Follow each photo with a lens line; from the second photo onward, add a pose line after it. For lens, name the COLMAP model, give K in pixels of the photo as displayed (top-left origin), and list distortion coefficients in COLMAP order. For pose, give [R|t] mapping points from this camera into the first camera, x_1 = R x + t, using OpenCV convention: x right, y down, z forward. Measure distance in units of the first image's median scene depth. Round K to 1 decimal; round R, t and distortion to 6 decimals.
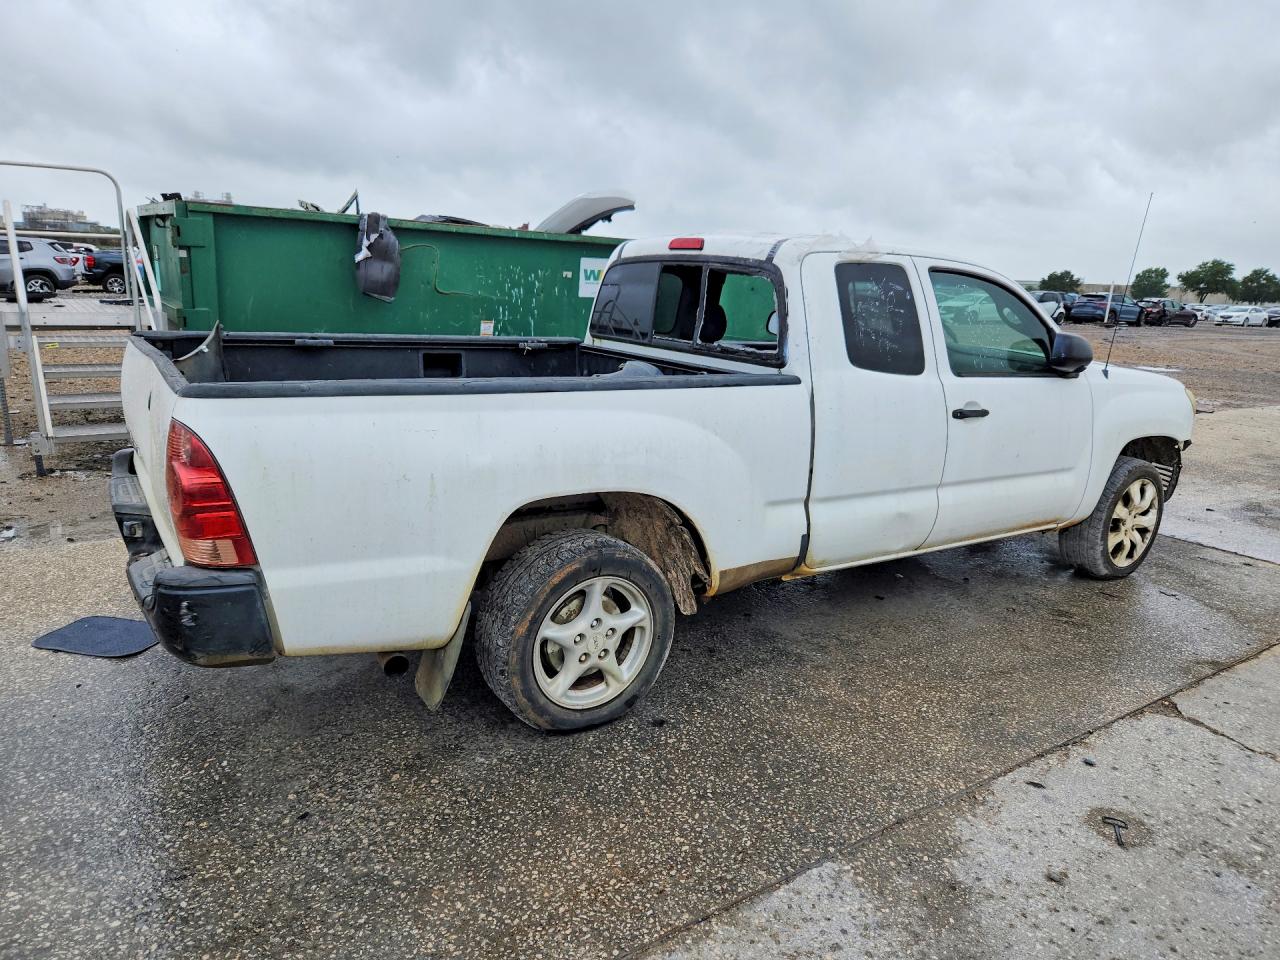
lens RADIAL K [[848.3, 0, 640.0], [0, 848.3, 480.0], [0, 0, 1]] dist [0.071483, -0.060812]
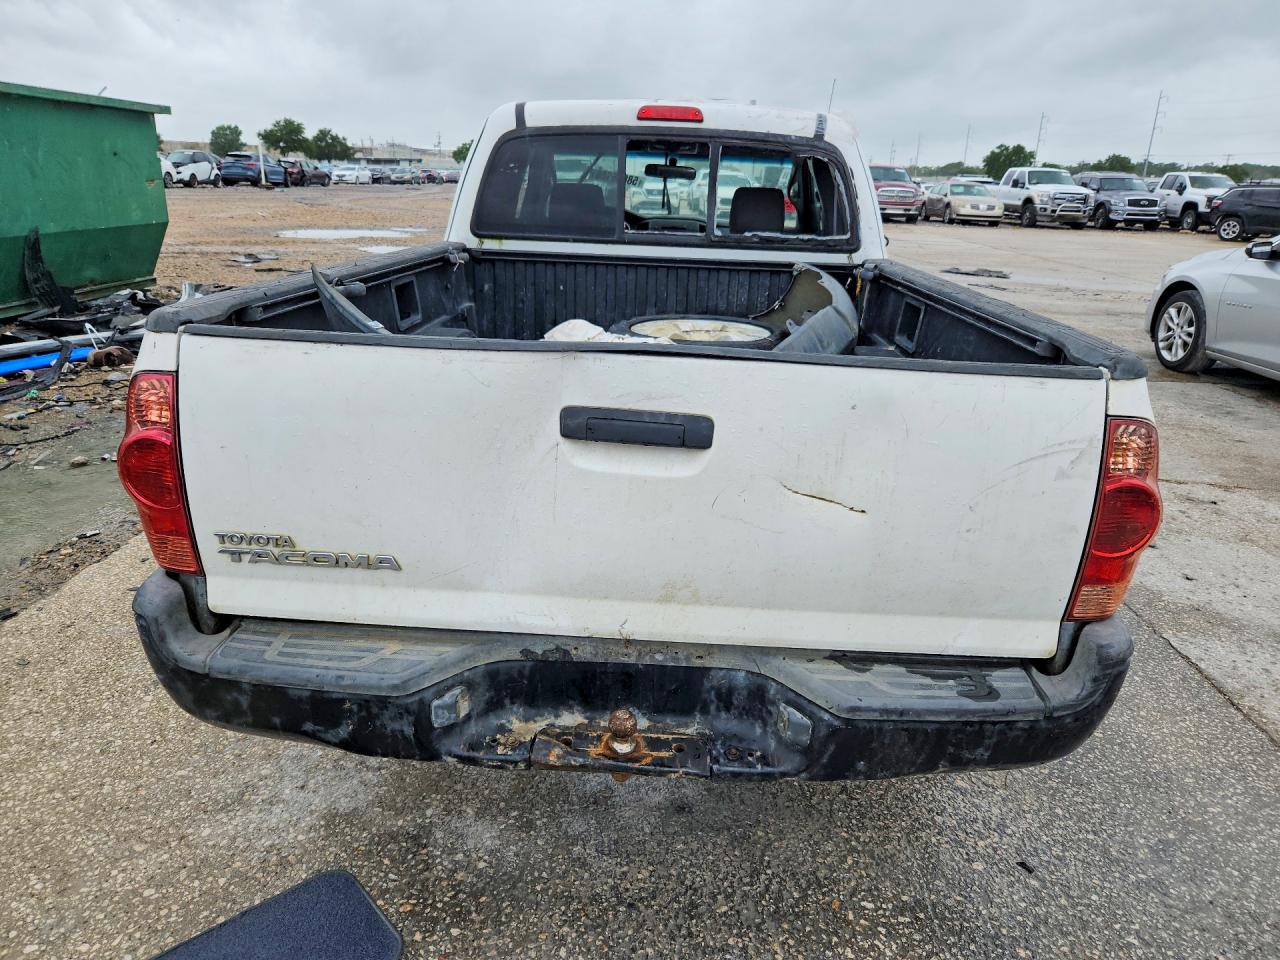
lens RADIAL K [[848.3, 0, 640.0], [0, 848.3, 480.0], [0, 0, 1]] dist [0.071483, -0.060812]
pose [[0.592224, -0.293056, 0.750592, -0.691661], [0.177451, 0.956082, 0.233276, -0.131932], [-0.785991, -0.004958, 0.618218, 0.490802]]
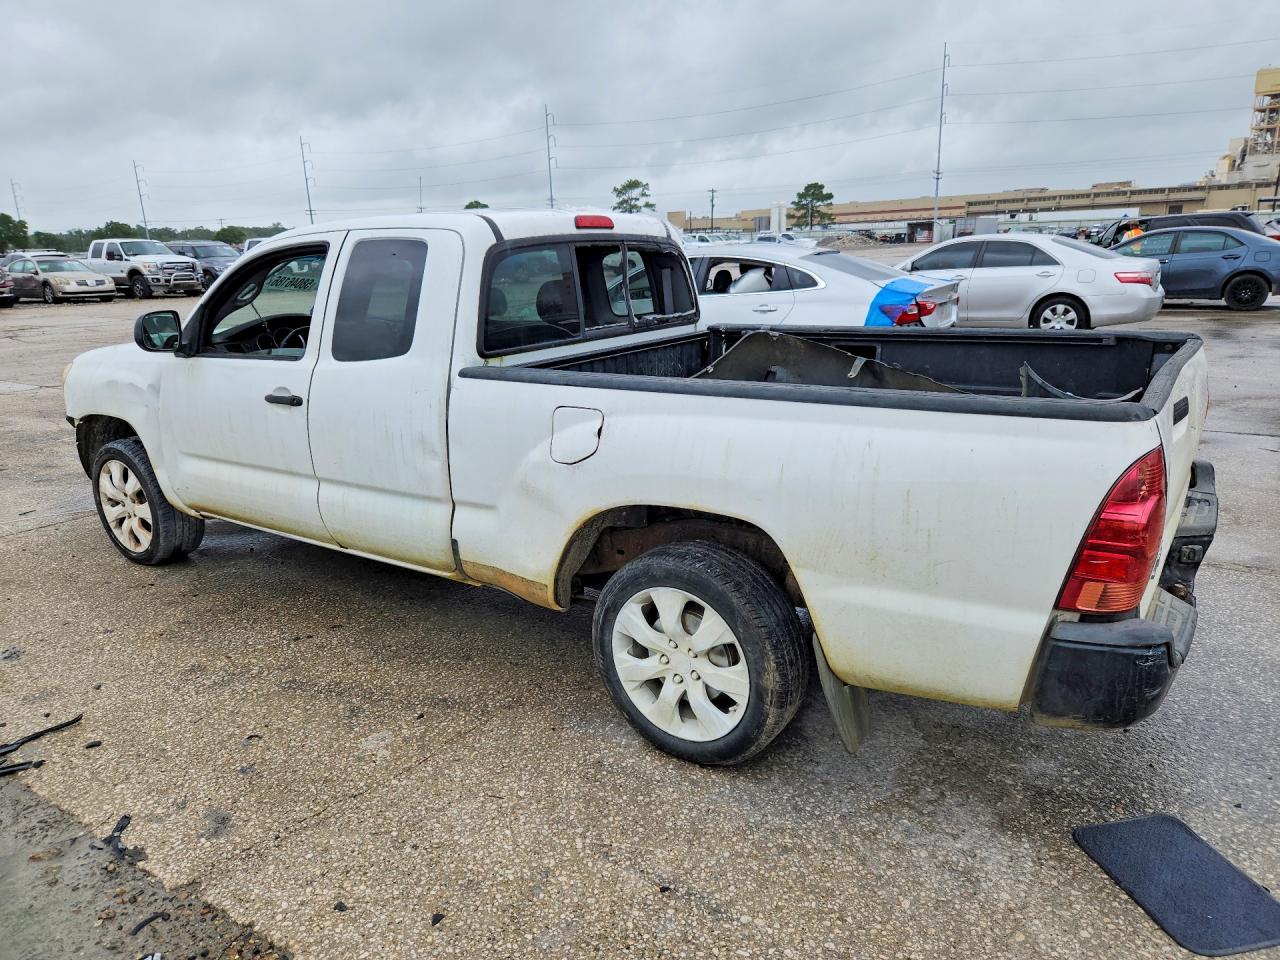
lens RADIAL K [[848.3, 0, 640.0], [0, 848.3, 480.0], [0, 0, 1]] dist [0.071483, -0.060812]
pose [[-0.351373, -0.283733, 0.892206, -0.855240], [0.231530, 0.897038, 0.376452, -0.357273], [-0.907155, 0.338848, -0.249503, 1.260371]]
